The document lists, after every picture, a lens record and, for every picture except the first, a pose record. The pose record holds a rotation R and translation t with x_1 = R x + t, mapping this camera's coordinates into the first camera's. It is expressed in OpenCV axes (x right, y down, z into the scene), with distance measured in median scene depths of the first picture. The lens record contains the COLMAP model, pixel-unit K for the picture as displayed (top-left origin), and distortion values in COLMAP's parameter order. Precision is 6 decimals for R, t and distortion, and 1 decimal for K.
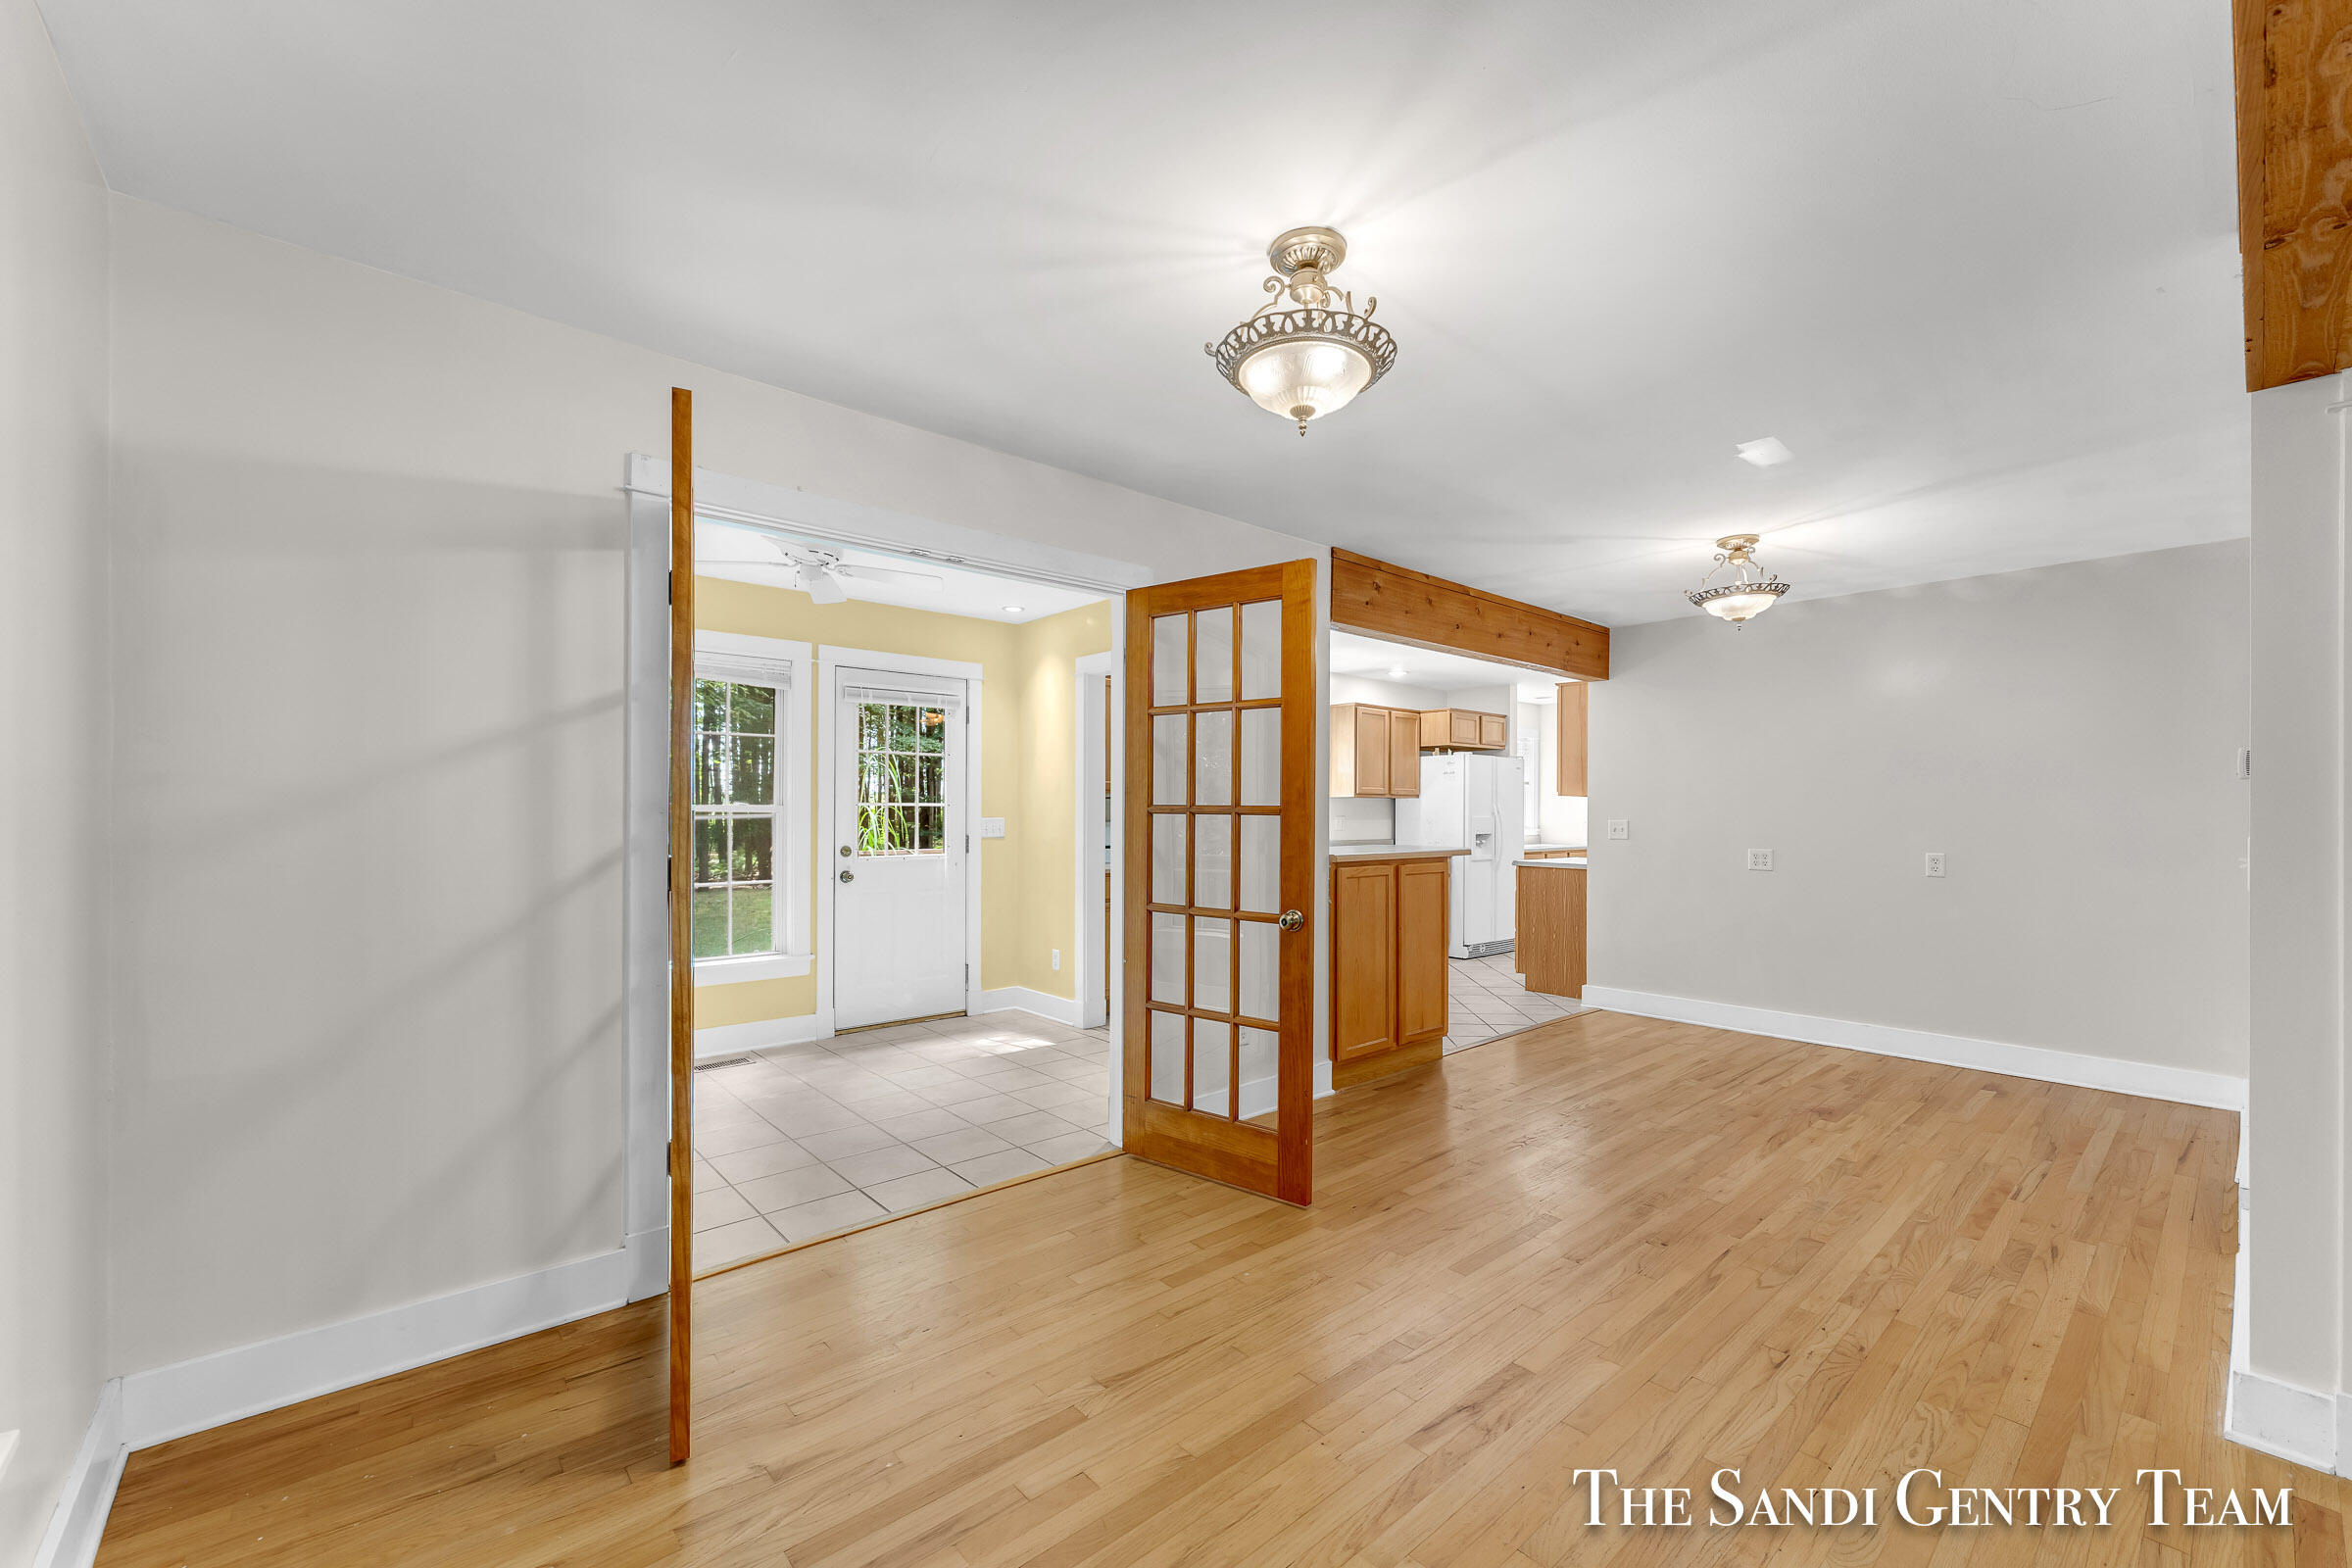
lens RADIAL K [[943.4, 0, 1167.2], [0, 943.4, 814.0], [0, 0, 1]] dist [-0.001884, 0.000549]
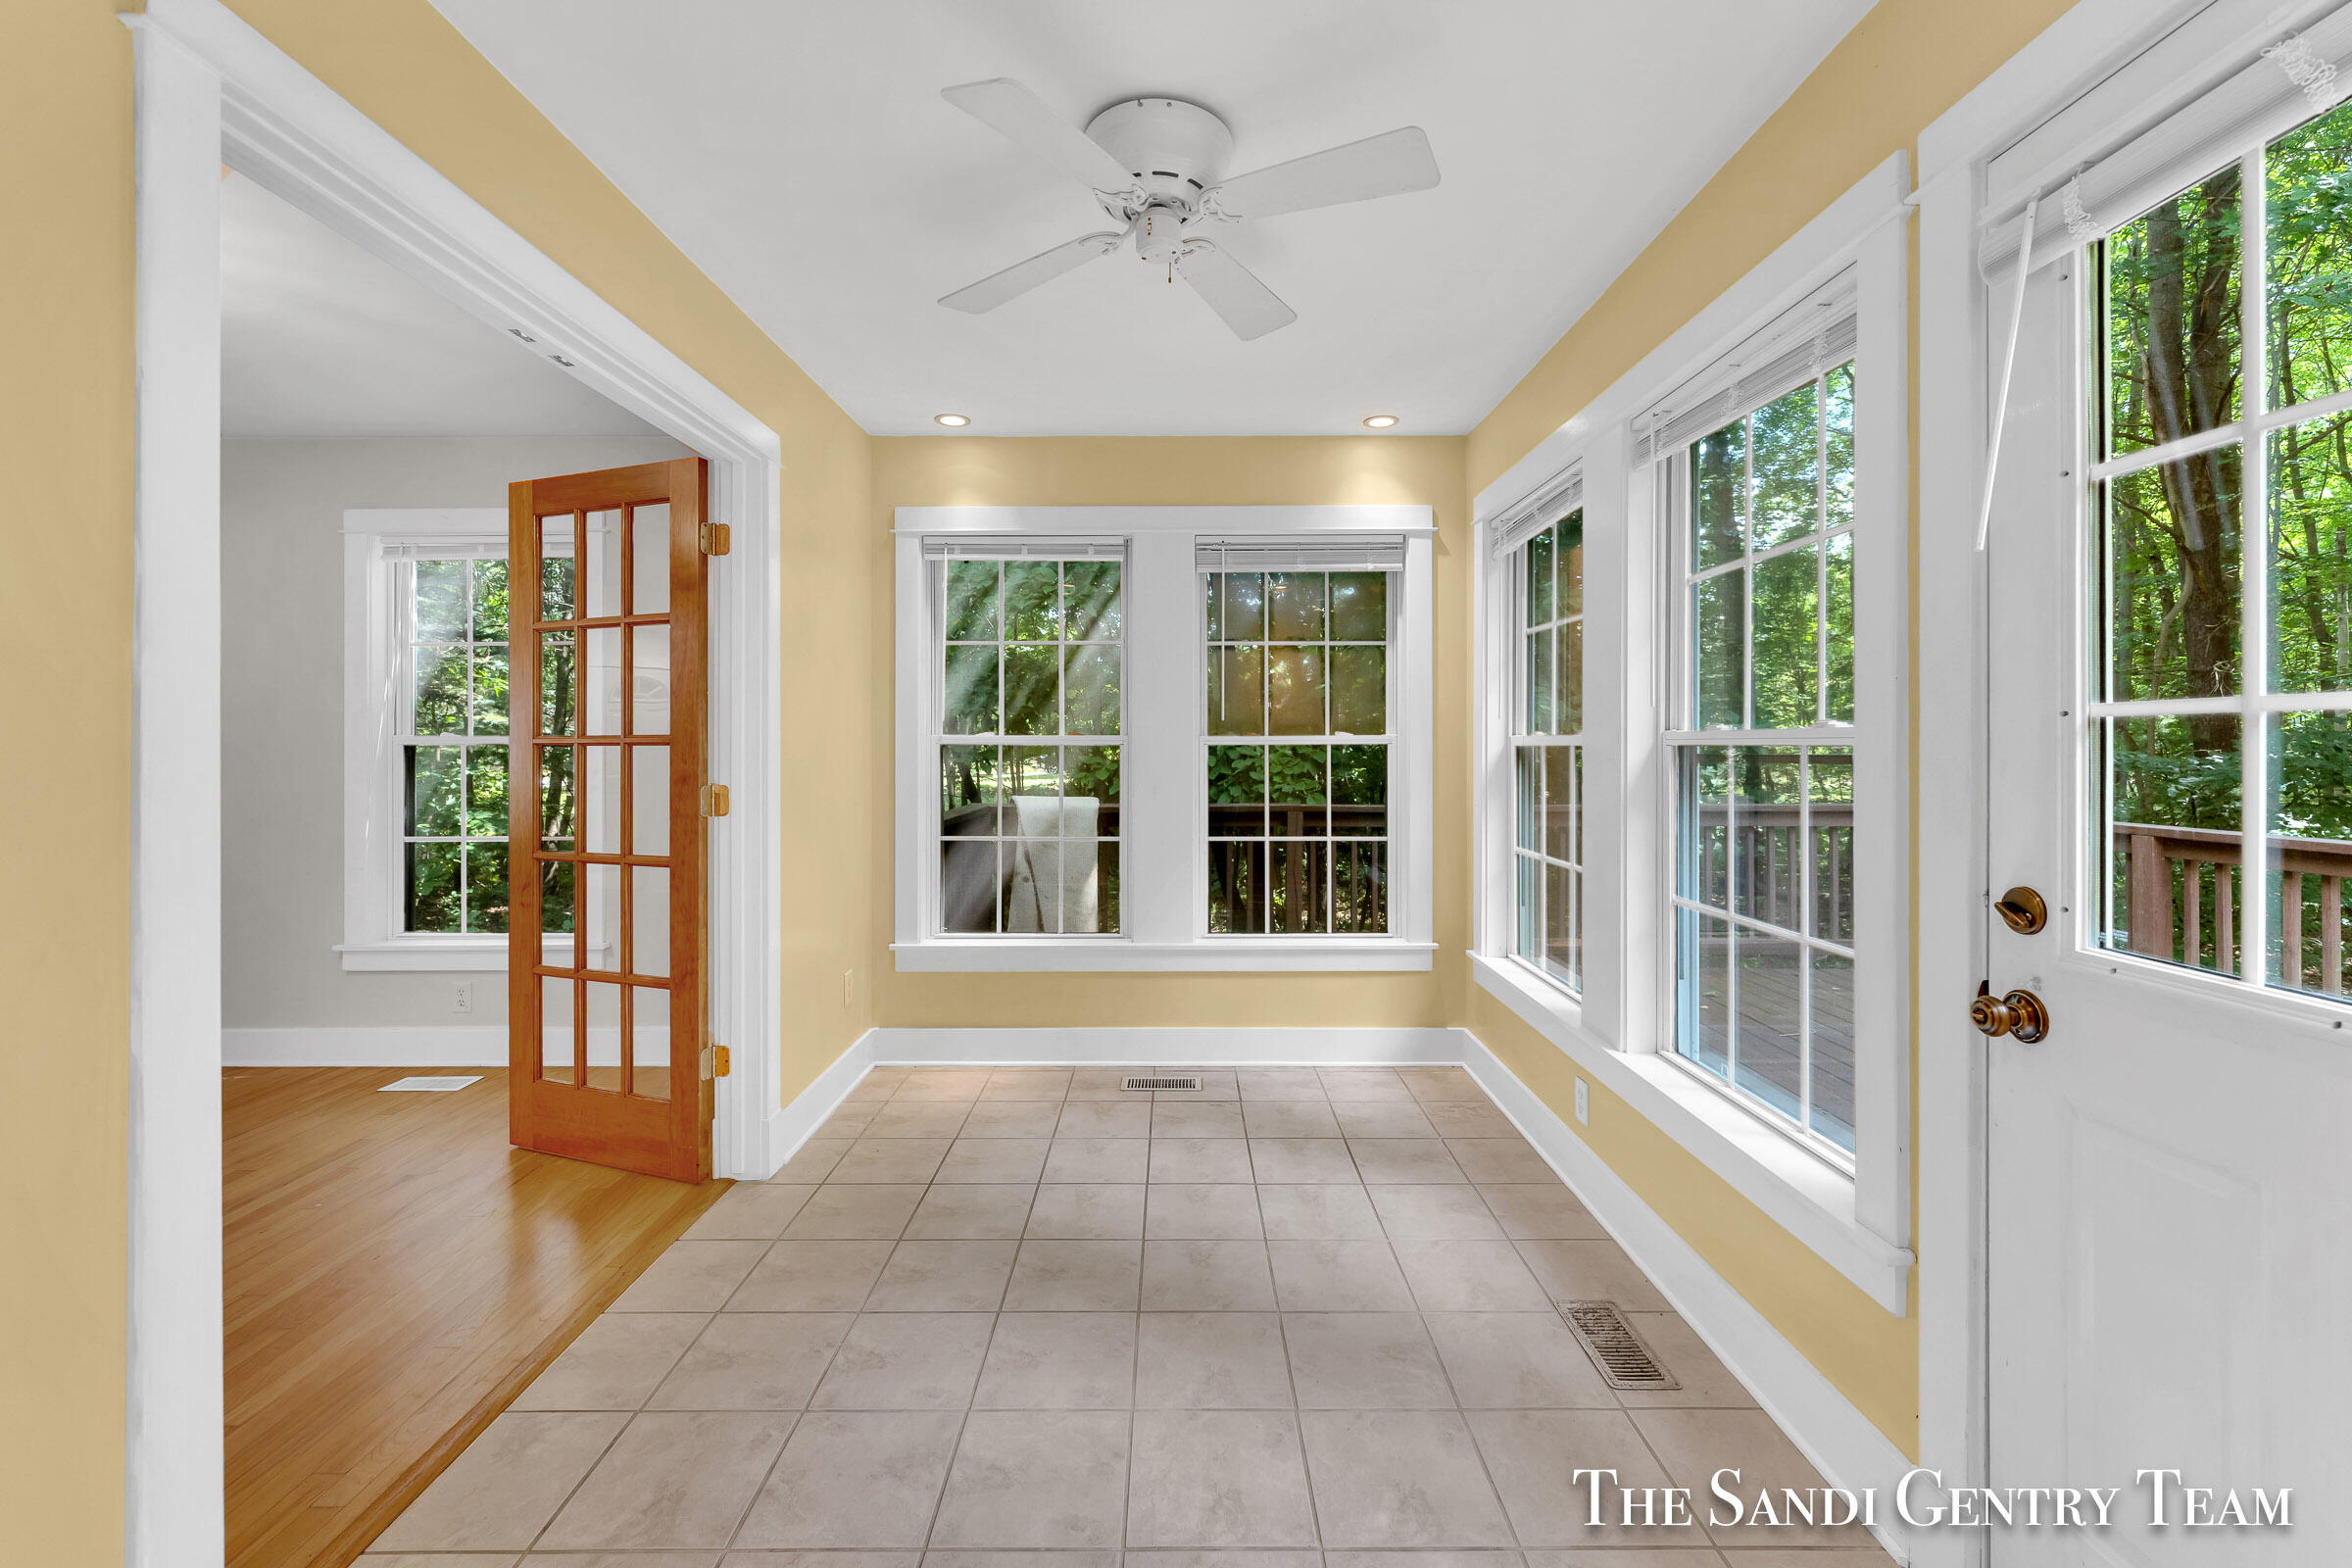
lens RADIAL K [[943.4, 0, 1175.9], [0, 943.4, 746.6], [0, 0, 1]] dist [-0.001884, 0.000549]
pose [[-0.656061, 0.000425, -0.754708, -0.023954], [-0.002100, 0.999995, 0.002389, -0.002050], [0.754705, 0.003153, -0.656057, 1.098334]]
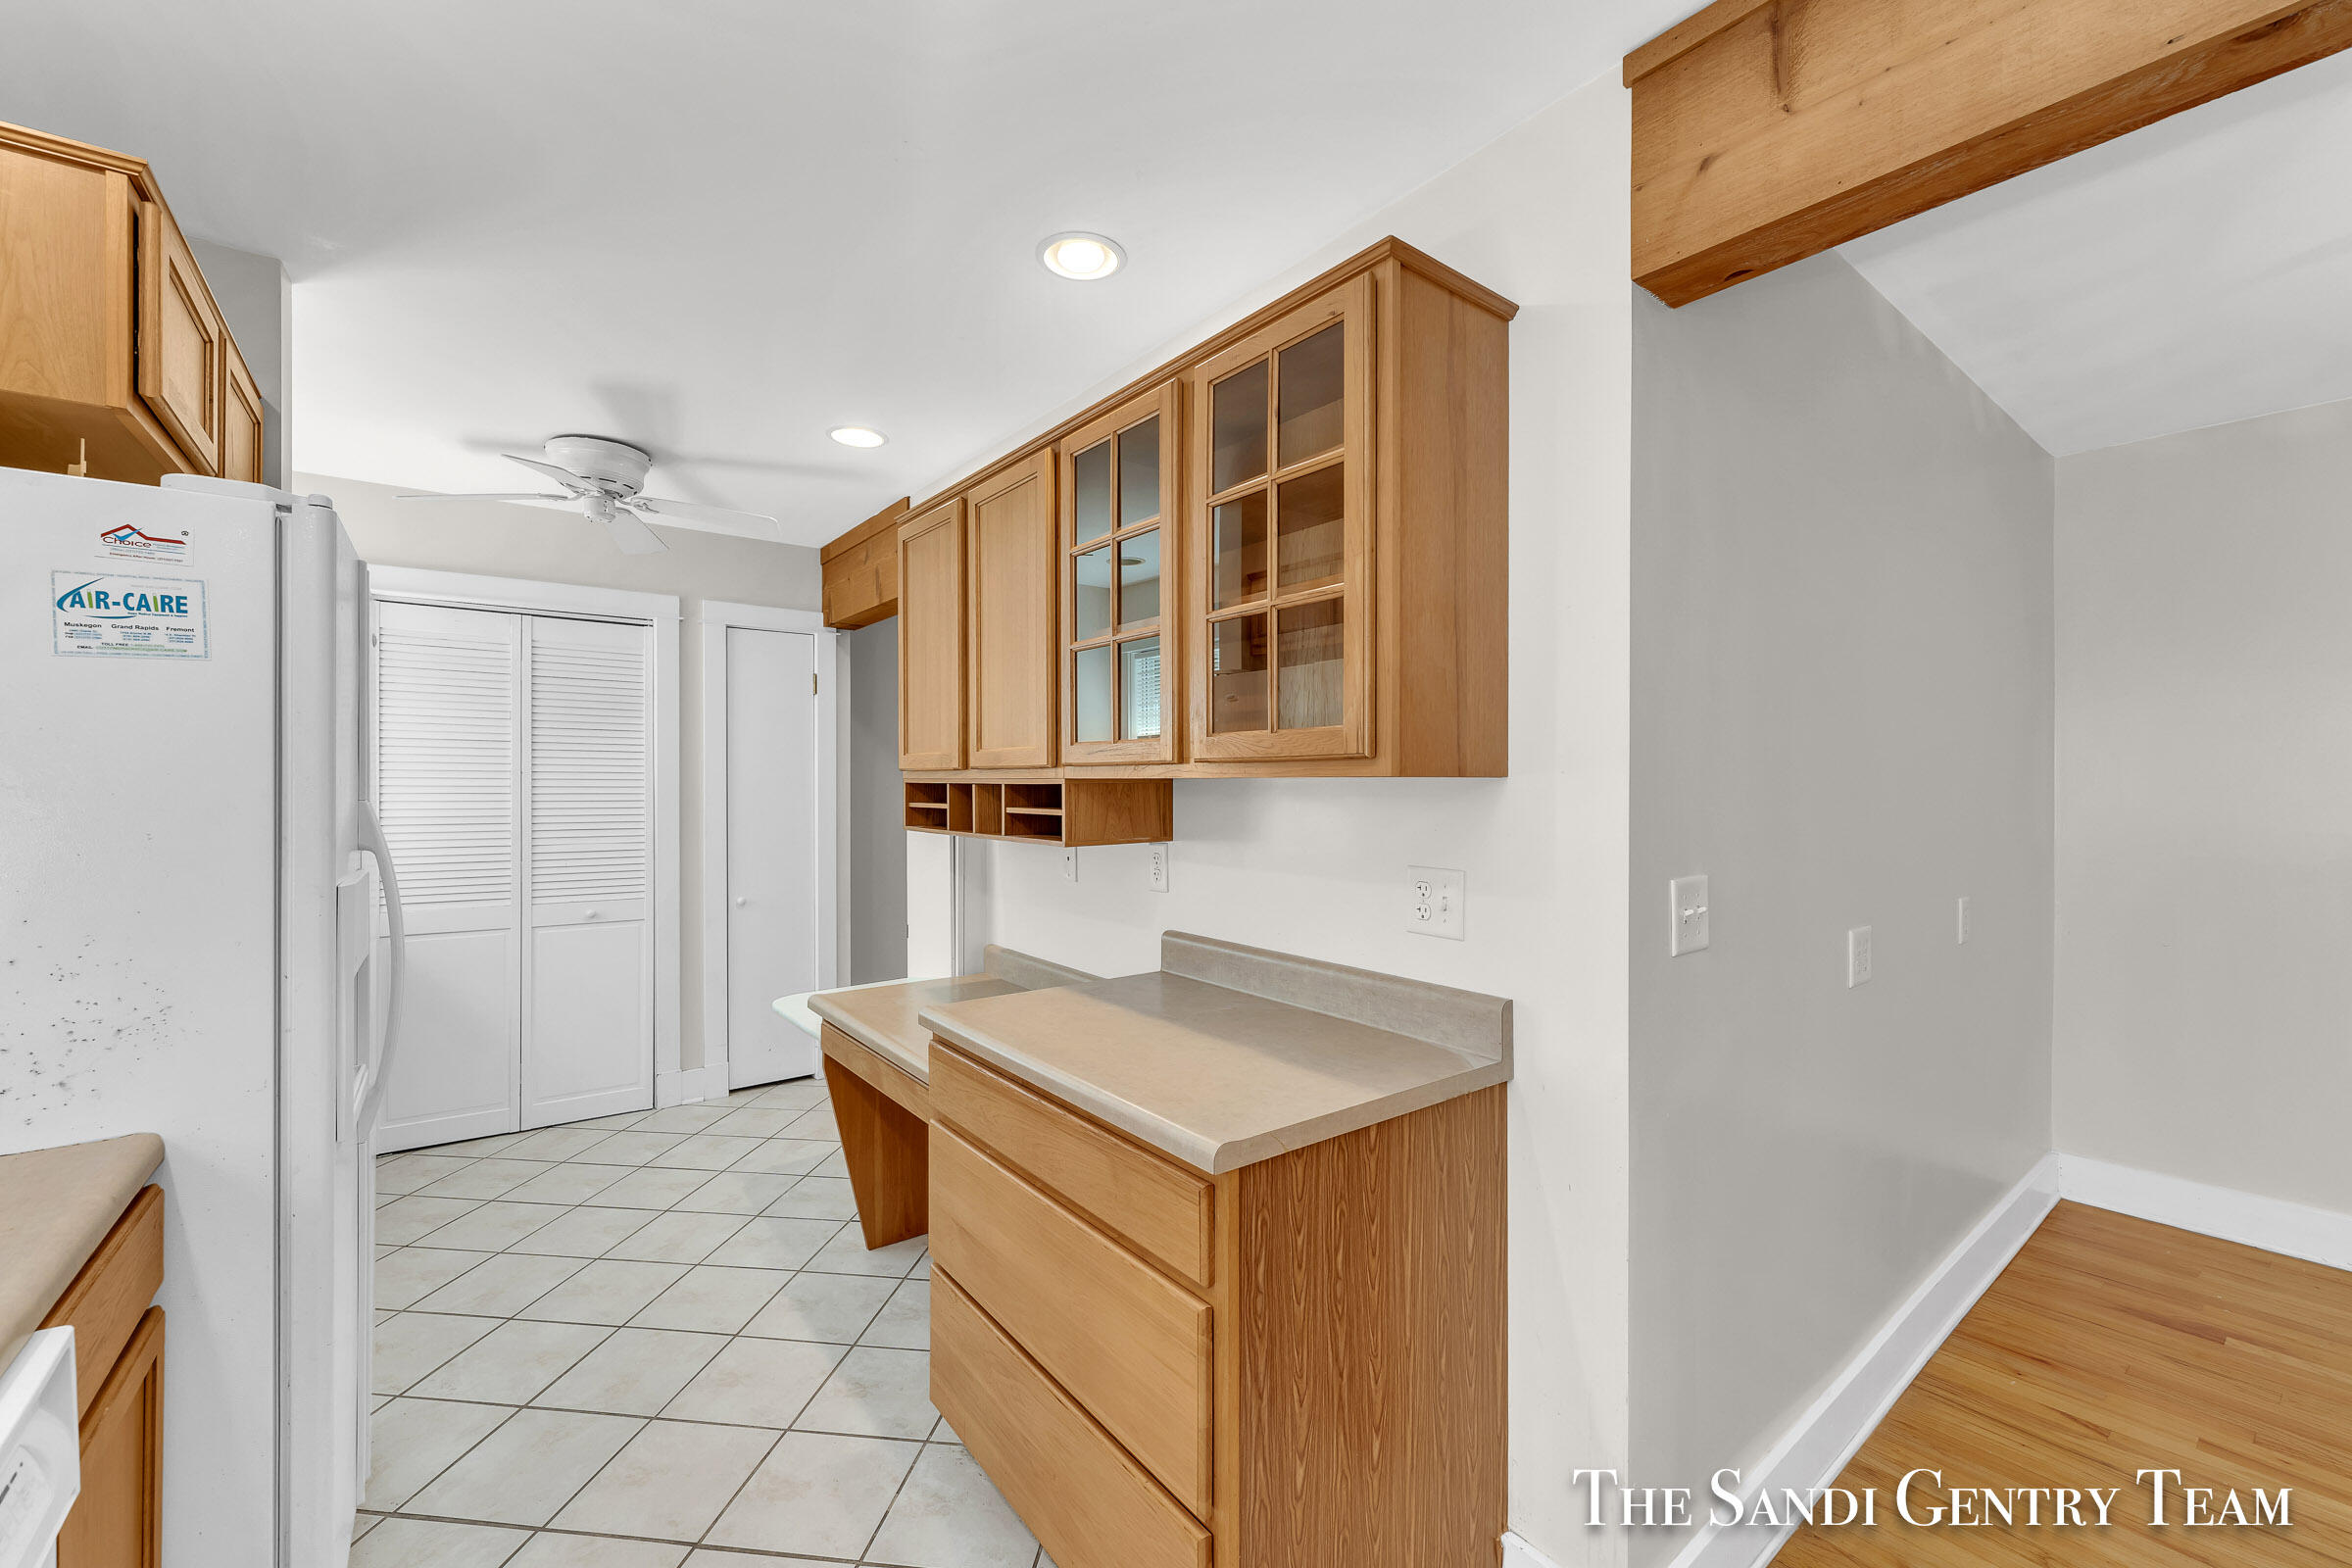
lens RADIAL K [[943.4, 0, 1168.6], [0, 943.4, 779.7], [0, 0, 1]] dist [-0.001884, 0.000549]
pose [[0.057023, -0.003236, 0.998368, 0.274802], [0.005478, 0.999981, 0.002928, -0.026223], [-0.998358, 0.005302, 0.057040, 1.408701]]
